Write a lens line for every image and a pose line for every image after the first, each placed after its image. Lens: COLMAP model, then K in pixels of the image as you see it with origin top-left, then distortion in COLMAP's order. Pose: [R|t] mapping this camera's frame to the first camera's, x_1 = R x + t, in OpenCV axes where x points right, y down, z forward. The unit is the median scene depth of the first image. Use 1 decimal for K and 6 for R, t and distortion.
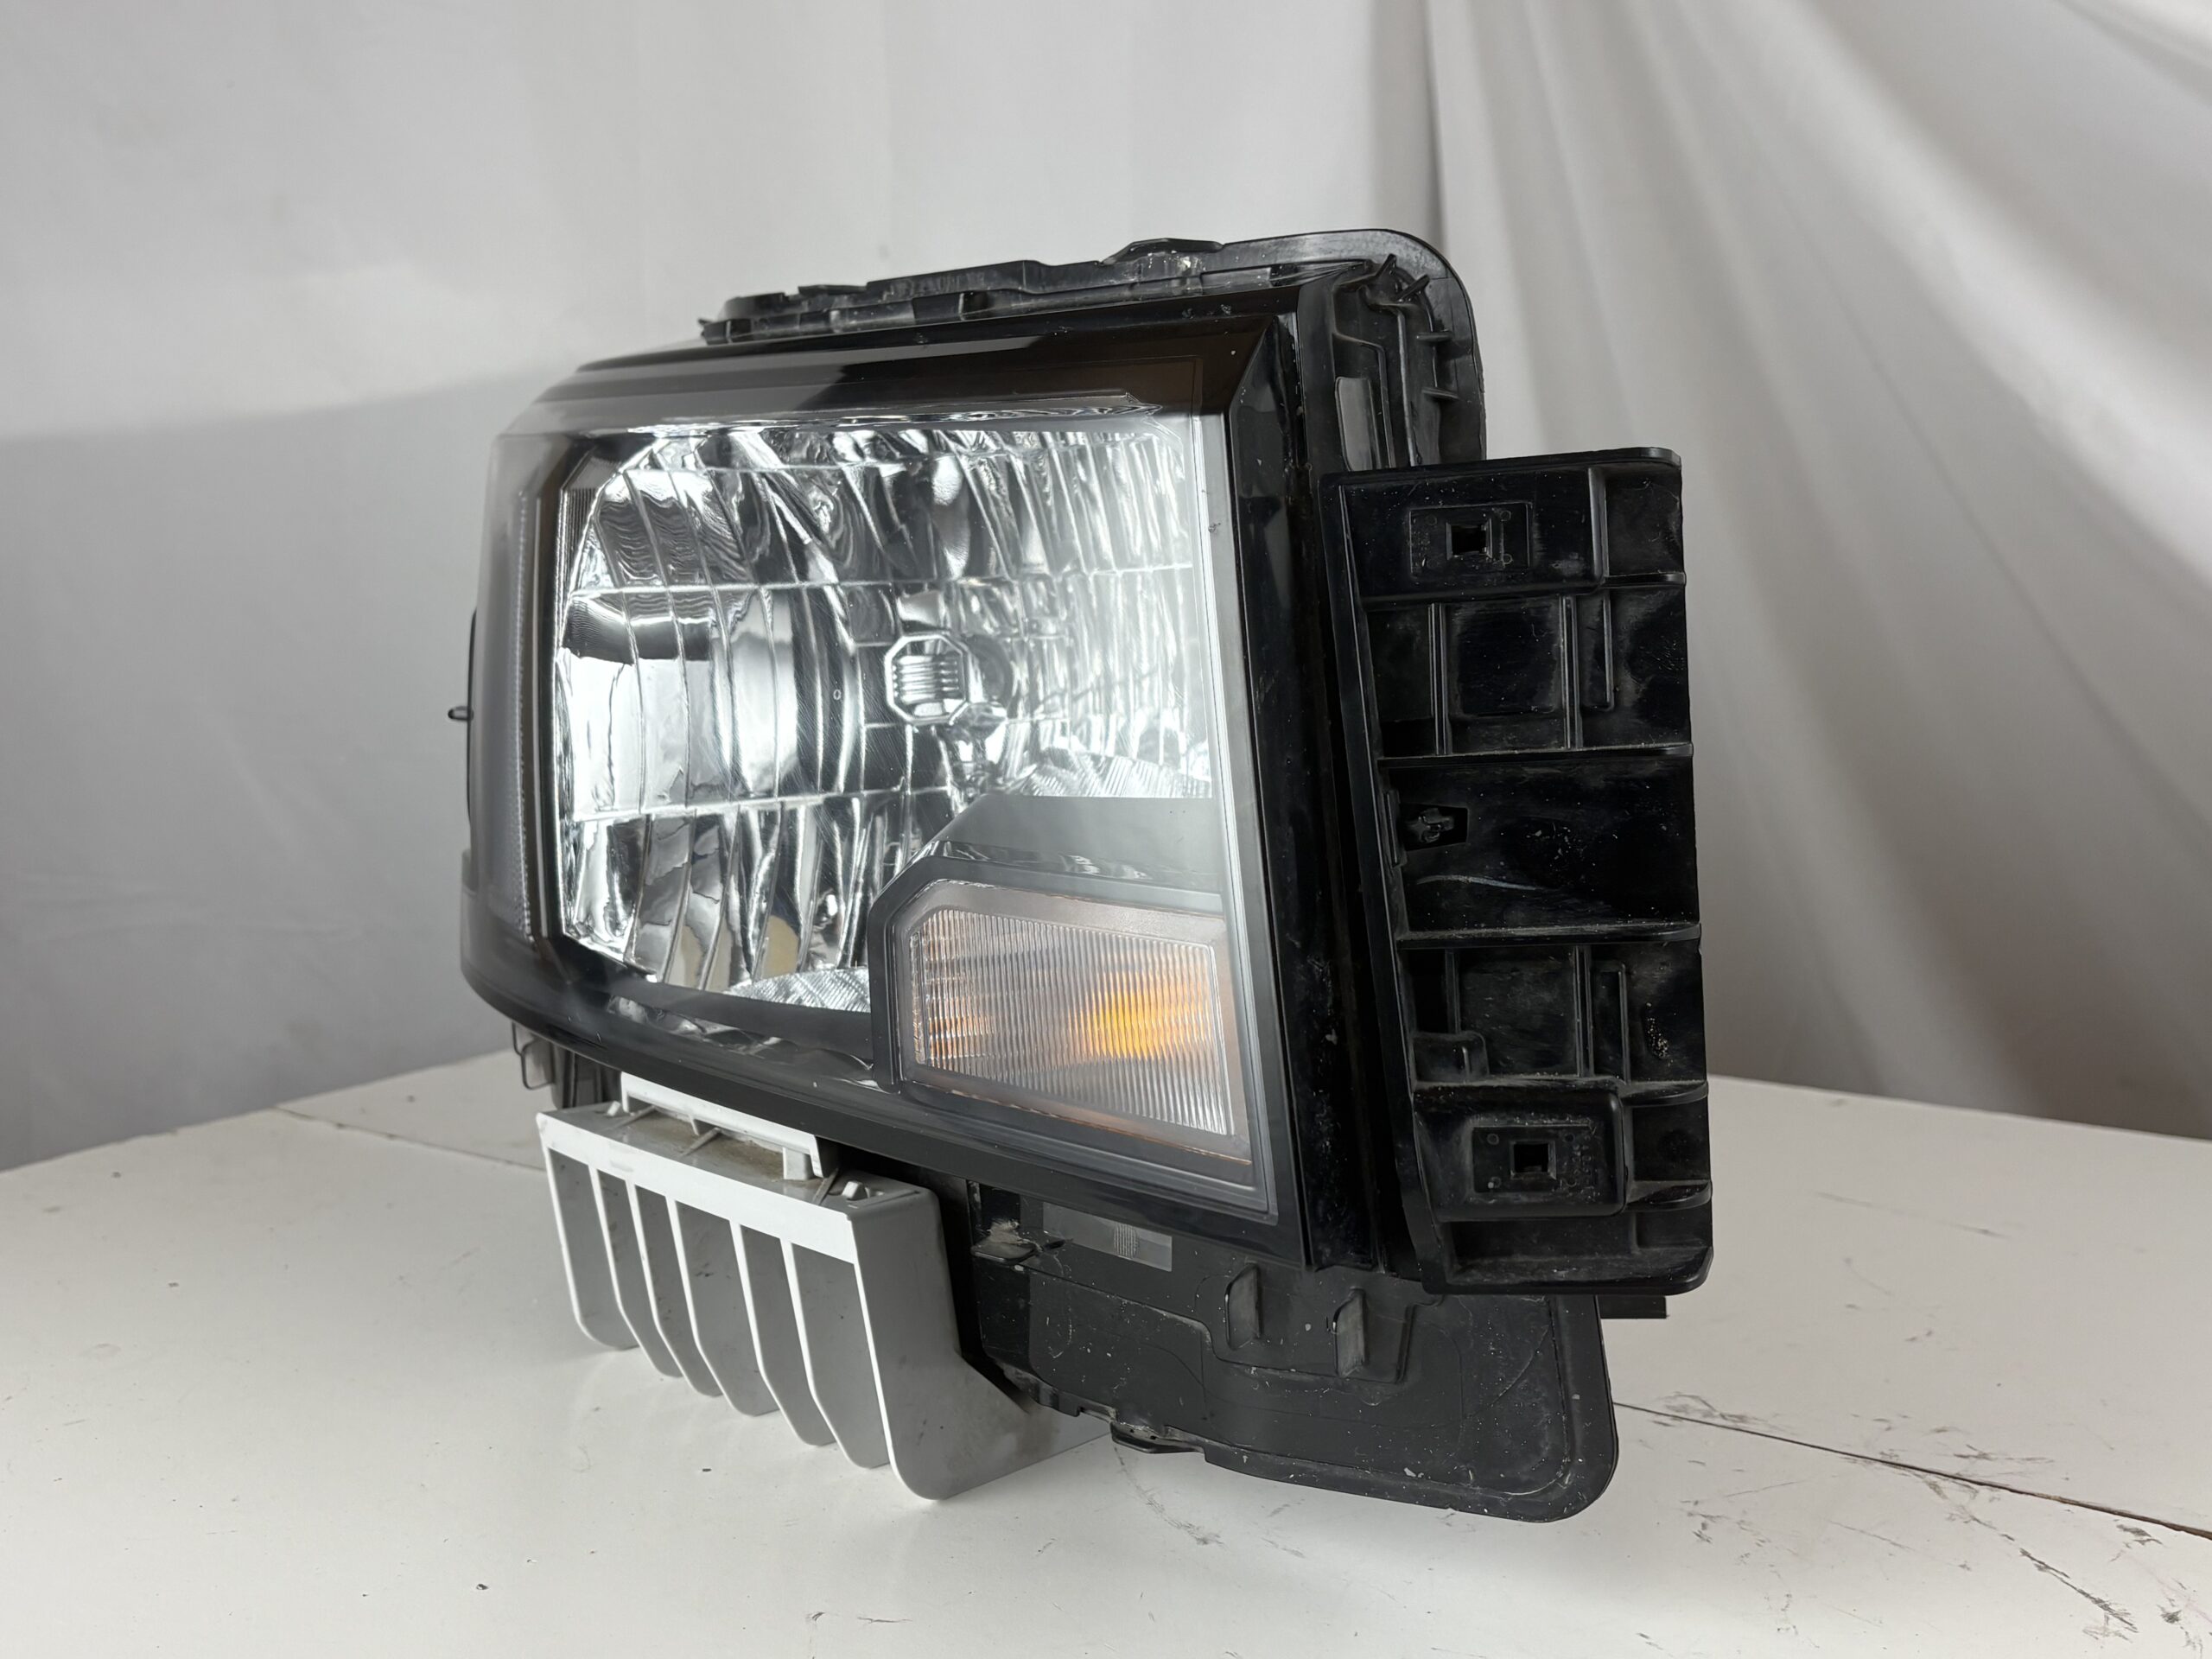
lens RADIAL K [[2264.4, 0, 1072.0], [0, 2264.4, 825.5], [0, 0, 1]] dist [-0.008224, 0.000000]
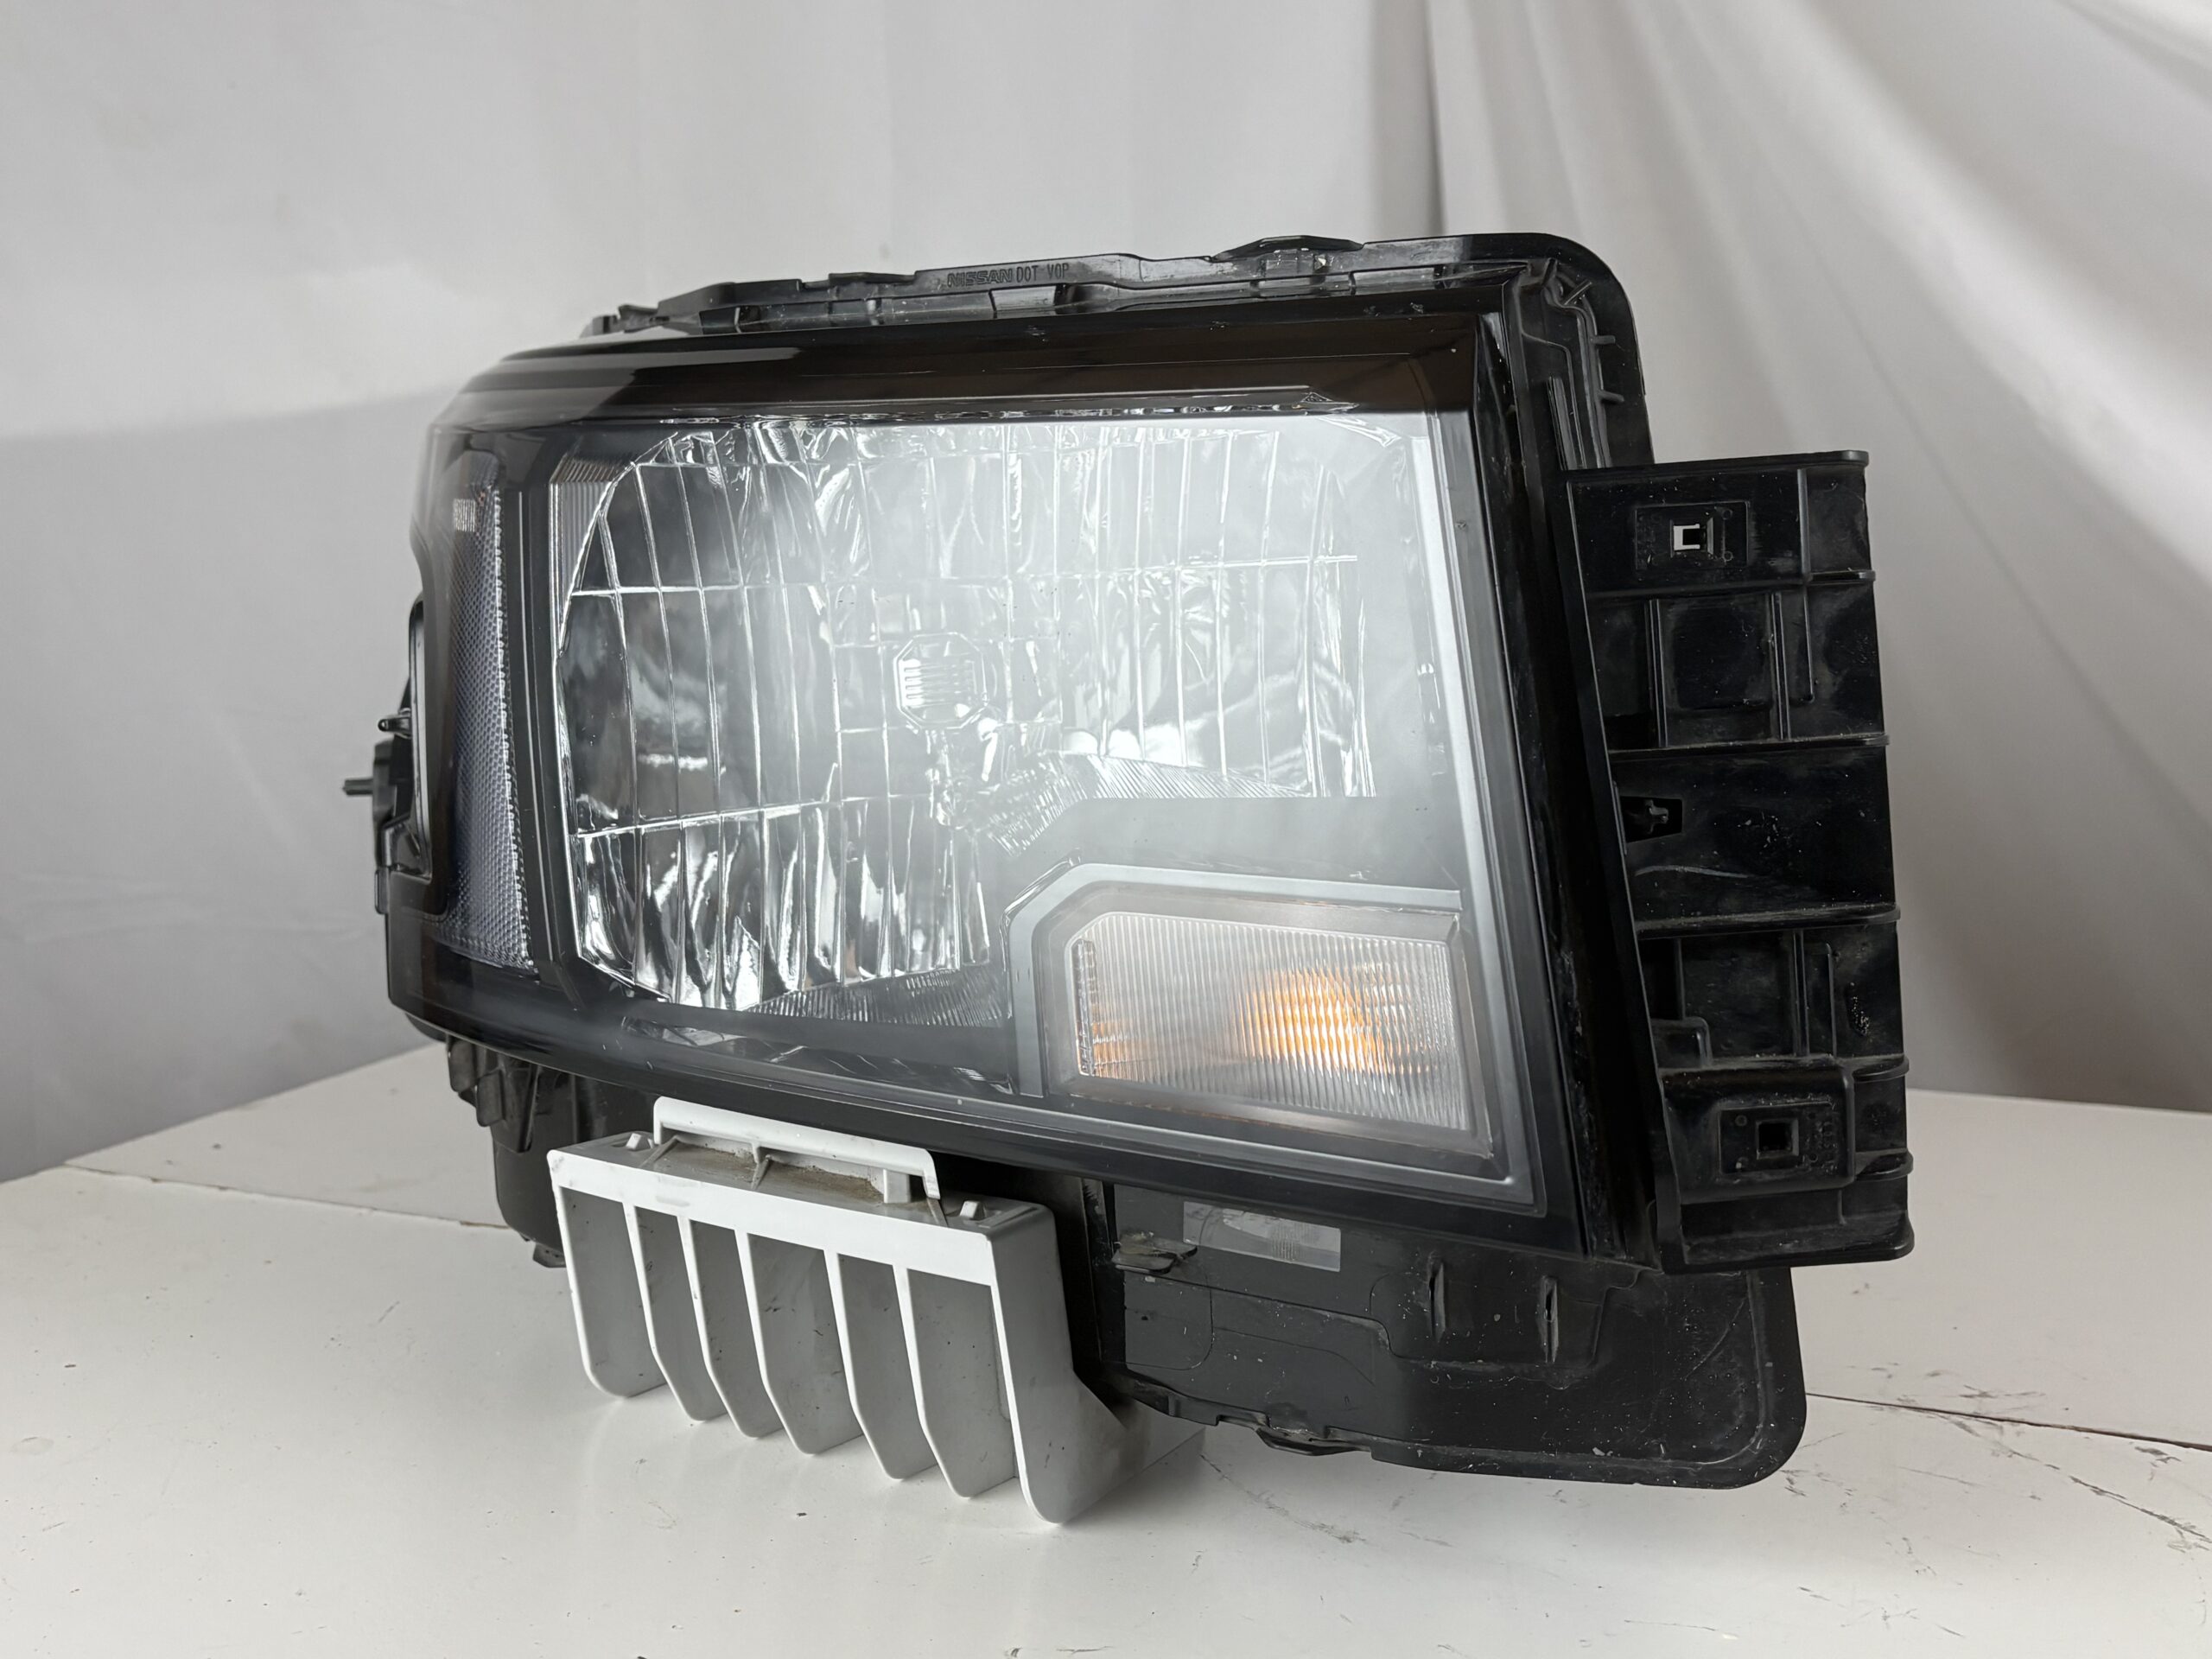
lens RADIAL K [[2264.4, 0, 1074.8], [0, 2264.4, 835.6], [0, 0, 1]] dist [-0.008224, 0.000000]
pose [[0.975922, -0.025163, 0.216663, -0.287312], [0.024641, 0.999683, 0.005108, -0.003111], [-0.216723, 0.000354, 0.976233, 0.052664]]
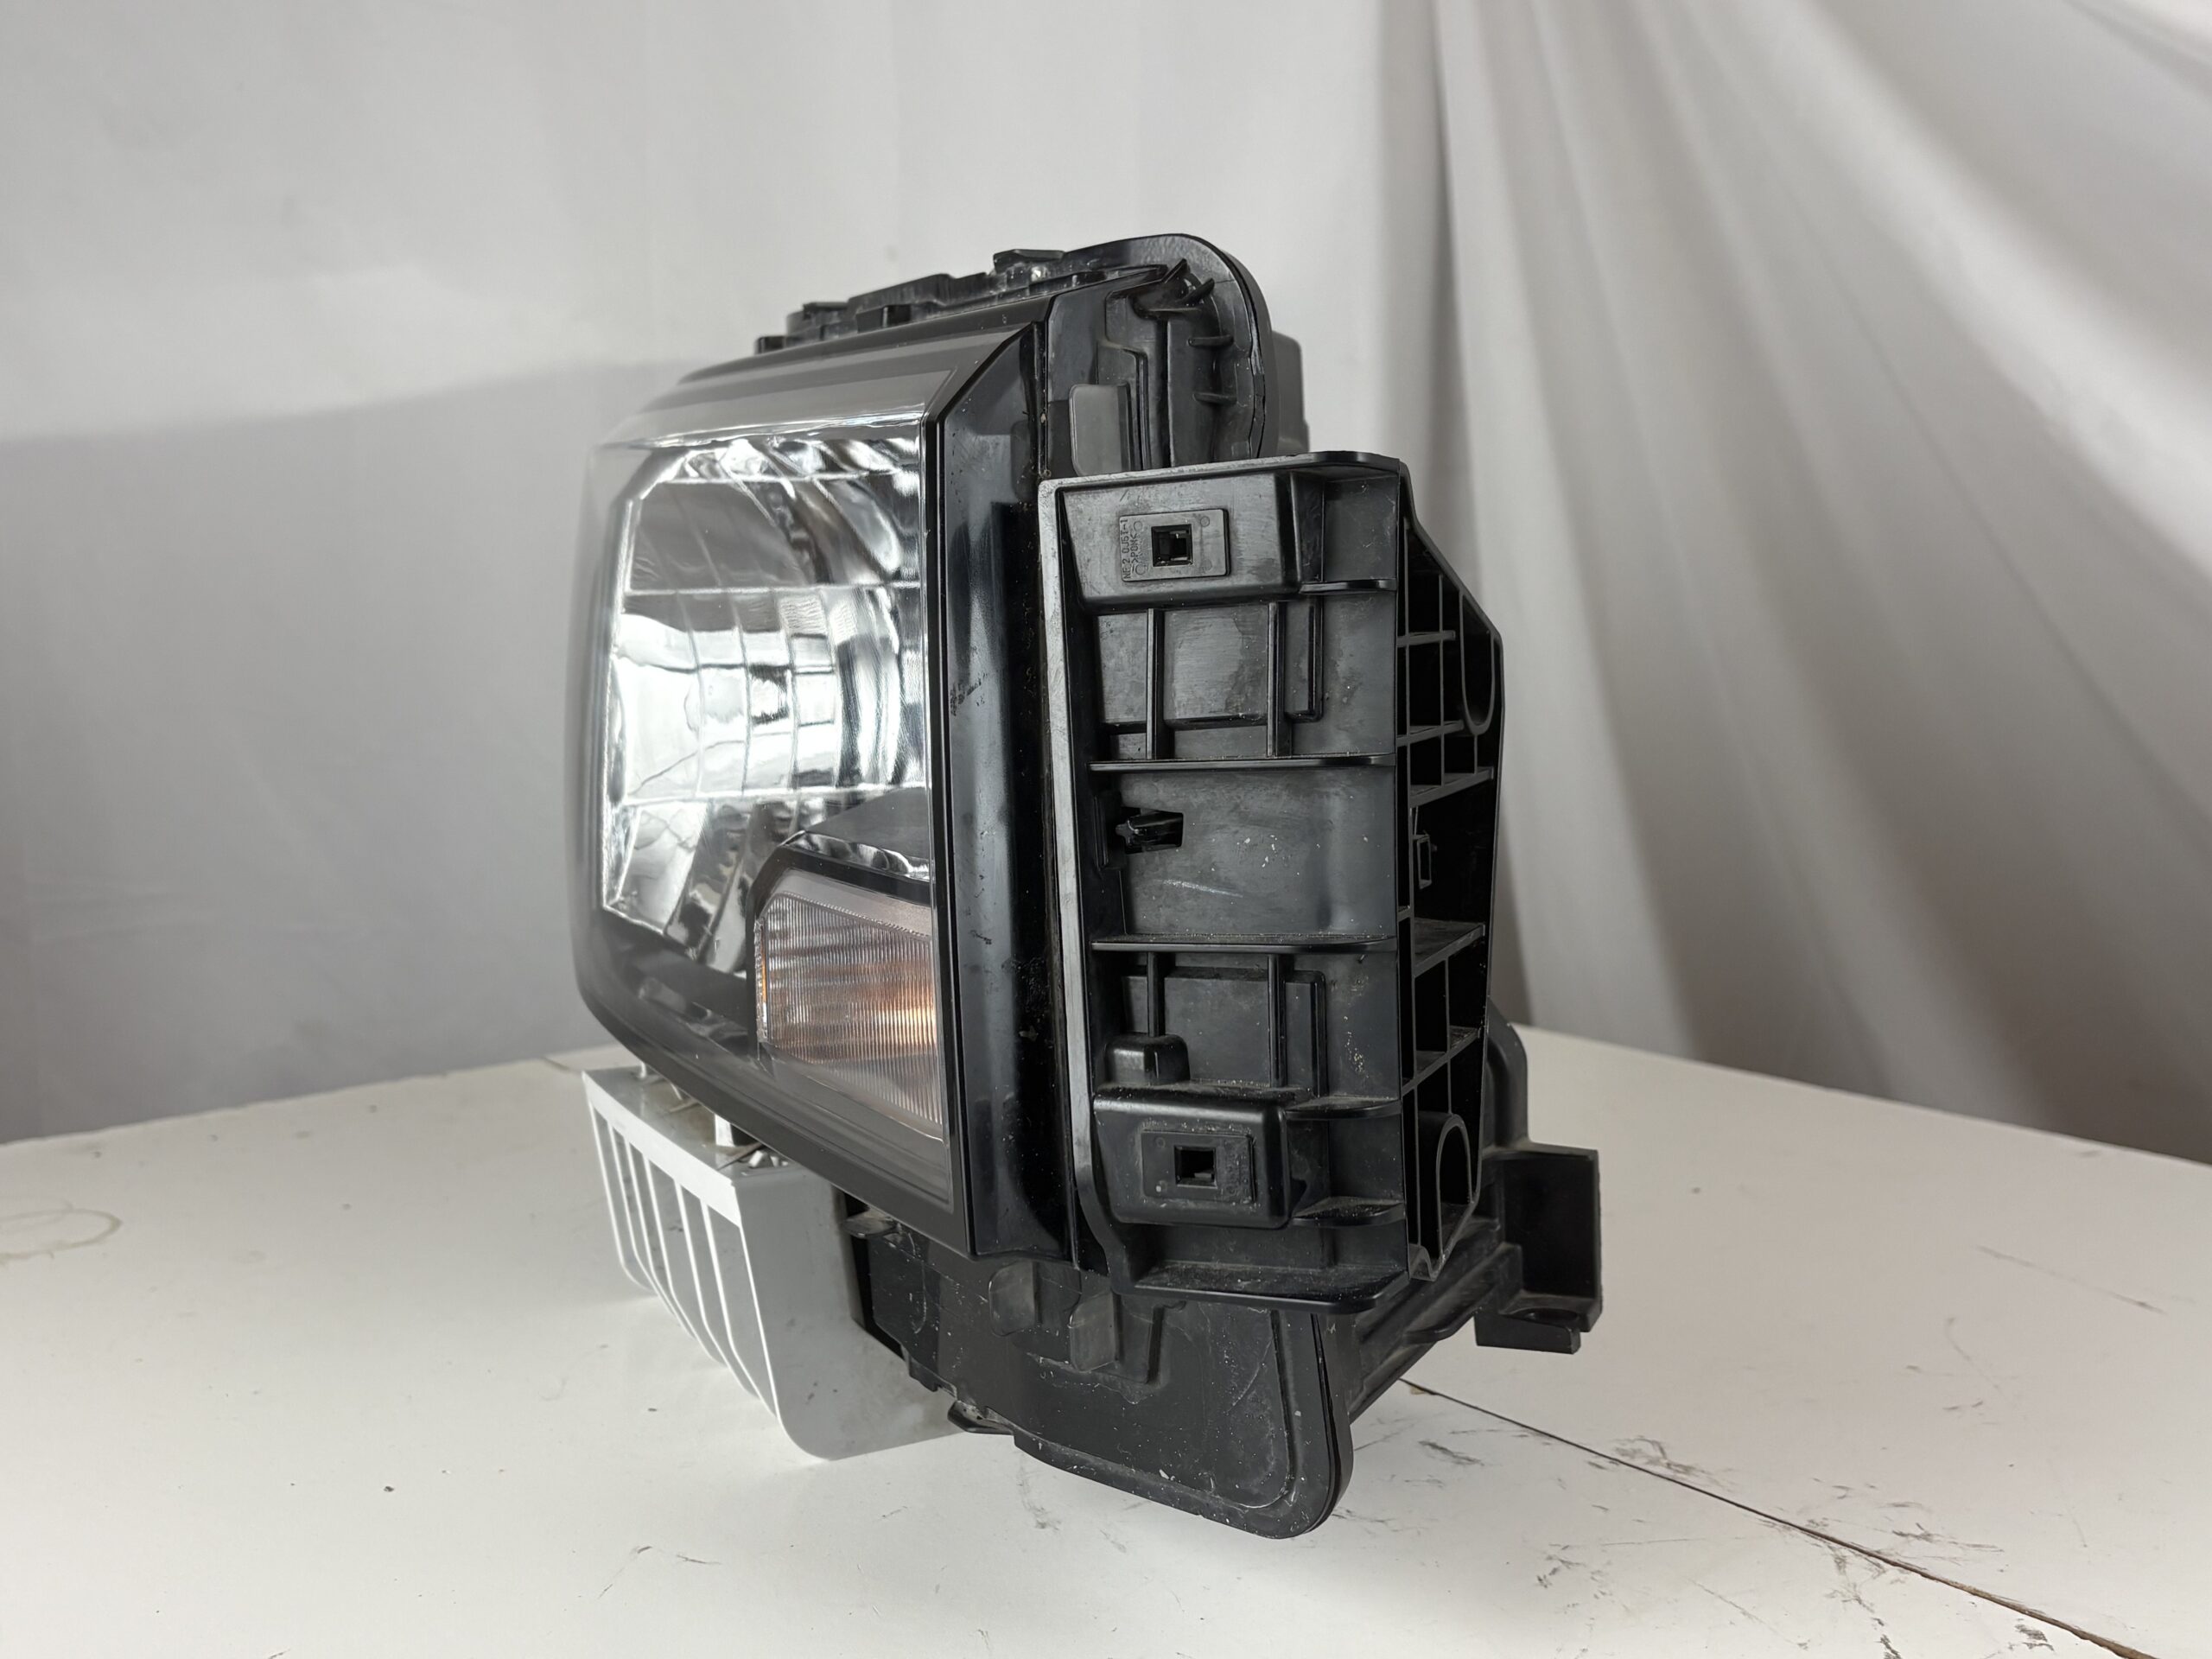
lens RADIAL K [[2264.4, 0, 1084.1], [0, 2264.4, 818.8], [0, 0, 1]] dist [-0.008224, 0.000000]
pose [[0.962798, 0.031385, -0.268394, 0.364853], [-0.031608, 0.999494, 0.003491, -0.006774], [0.268368, 0.005123, 0.963303, 0.022270]]
